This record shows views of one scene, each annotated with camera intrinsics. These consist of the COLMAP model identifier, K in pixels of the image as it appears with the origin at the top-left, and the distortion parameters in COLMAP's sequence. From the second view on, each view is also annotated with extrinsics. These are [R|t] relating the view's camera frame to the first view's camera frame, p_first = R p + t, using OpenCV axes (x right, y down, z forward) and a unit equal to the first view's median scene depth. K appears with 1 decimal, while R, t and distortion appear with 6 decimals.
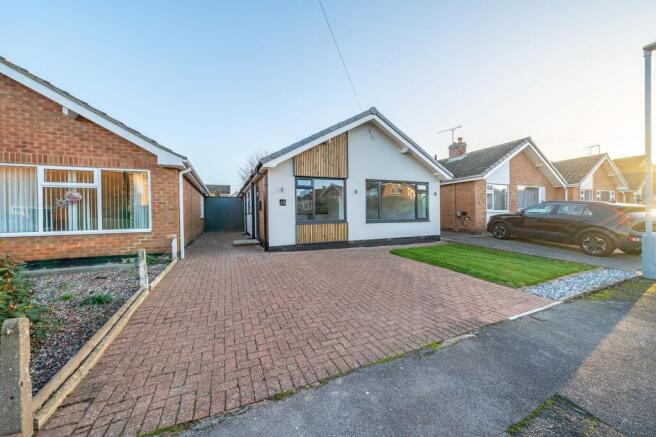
lens RADIAL K [[226.3, 0, 324.3], [0, 226.3, 218.3], [0, 0, 1]] dist [-0.000363, 0.000002]
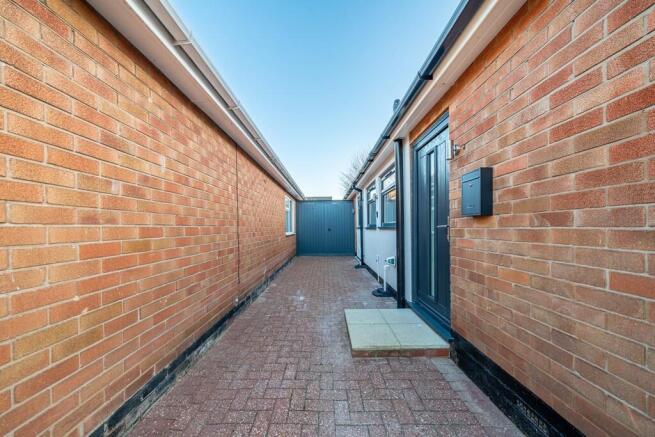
lens RADIAL K [[225.9, 0, 323.8], [0, 225.9, 218.3], [0, 0, 1]] dist [-0.000363, 0.000002]
pose [[0.910094, -0.016665, -0.414067, -0.196153], [-0.003573, 0.998838, -0.048053, -0.014932], [0.414387, 0.045212, 0.908977, 0.455958]]
